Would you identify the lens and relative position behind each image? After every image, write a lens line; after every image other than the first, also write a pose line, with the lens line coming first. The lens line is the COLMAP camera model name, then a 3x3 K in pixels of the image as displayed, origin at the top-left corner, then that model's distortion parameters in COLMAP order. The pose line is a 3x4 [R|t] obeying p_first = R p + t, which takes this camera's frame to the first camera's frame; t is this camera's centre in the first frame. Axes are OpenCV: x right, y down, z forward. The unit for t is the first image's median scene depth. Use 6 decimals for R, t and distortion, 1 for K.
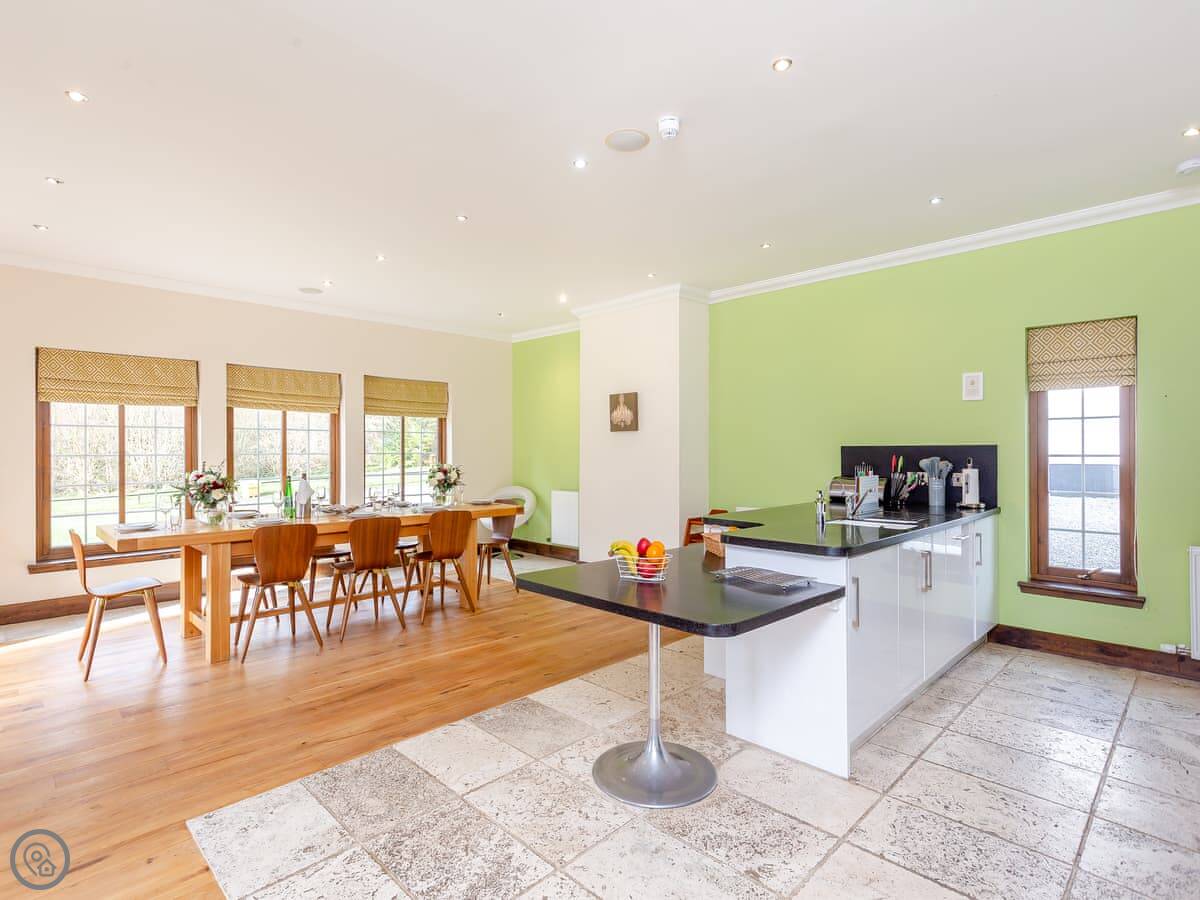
lens RADIAL K [[612.1, 0, 600.0], [0, 612.1, 450.0], [0, 0, 1]] dist [0.009208, 0.000606]
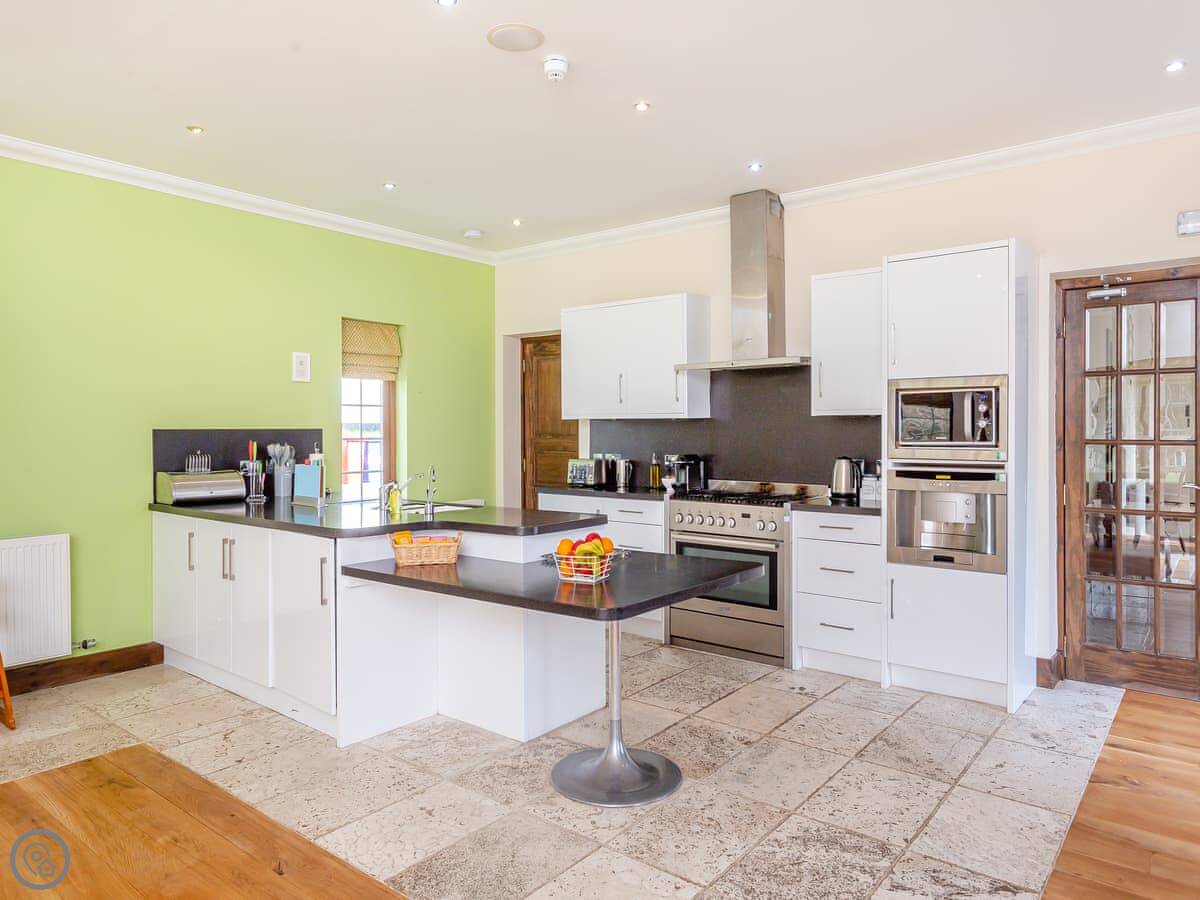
lens RADIAL K [[777.0, 0, 599.1], [0, 777.0, 440.1], [0, 0, 1]] dist [0.007101, 0.001851]
pose [[-0.103608, -0.012104, 0.994545, -0.635358], [0.000748, 0.999925, 0.012248, -0.005149], [-0.994618, 0.002013, -0.103591, 0.664621]]
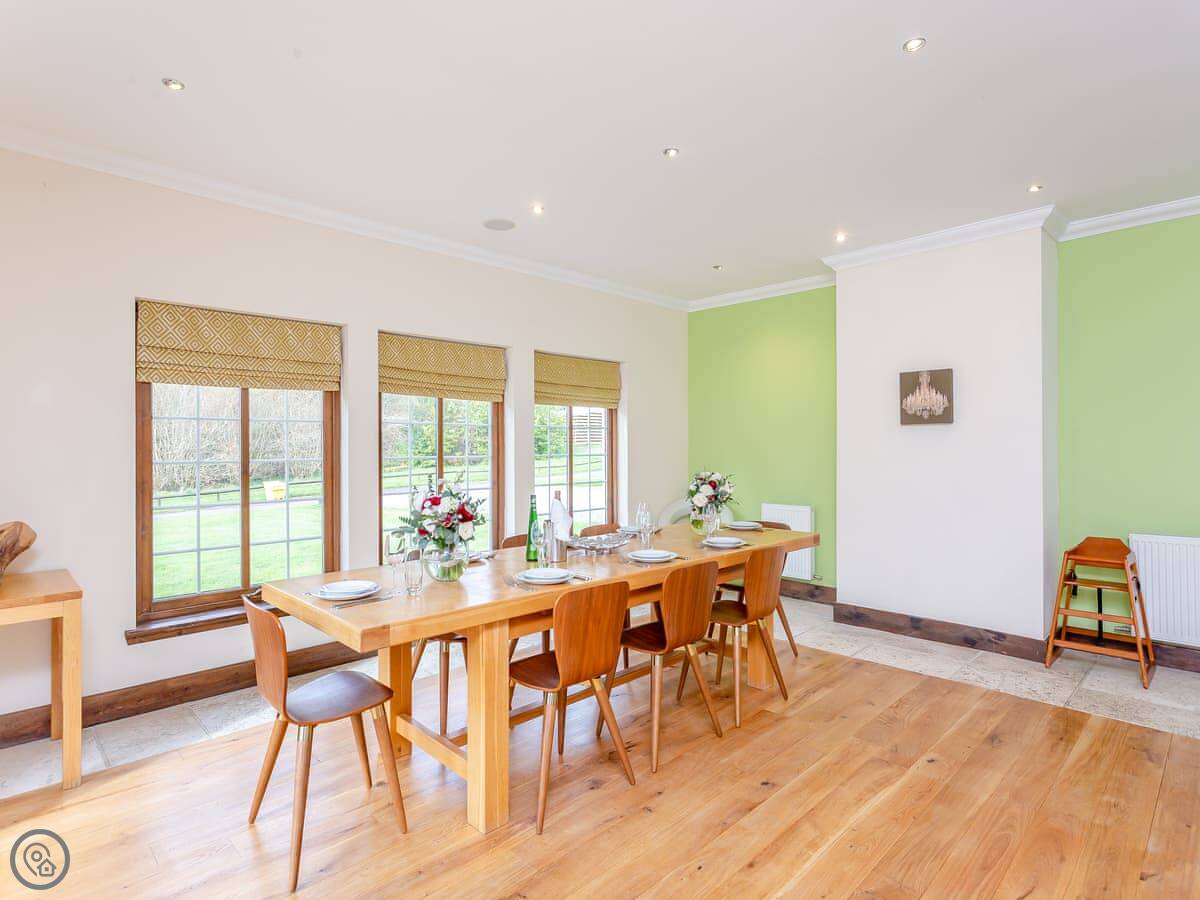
lens RADIAL K [[627.7, 0, 600.5], [0, 627.7, 445.3], [0, 0, 1]] dist [0.004401, 0.000033]
pose [[0.999943, -0.003444, -0.010146, -0.456982], [0.003421, 0.999992, -0.002255, -0.007592], [0.010154, 0.002220, 0.999946, 0.371605]]
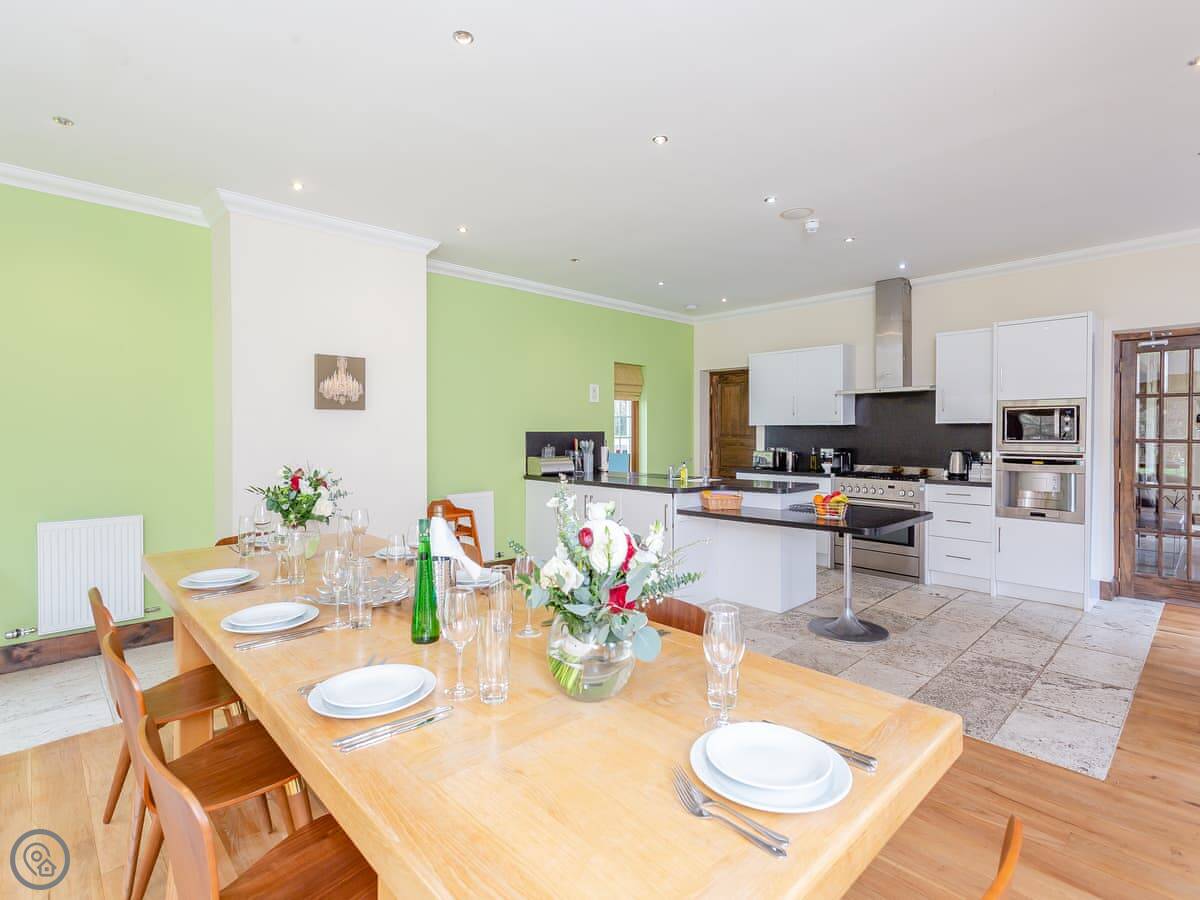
lens RADIAL K [[586.7, 0, 601.4], [0, 586.7, 442.4], [0, 0, 1]] dist [0.010037, -0.000155]
pose [[0.025107, -0.018161, 0.999520, -0.874570], [-0.000462, 0.999835, 0.018178, -0.007348], [-0.999685, -0.000918, 0.025095, 0.941199]]
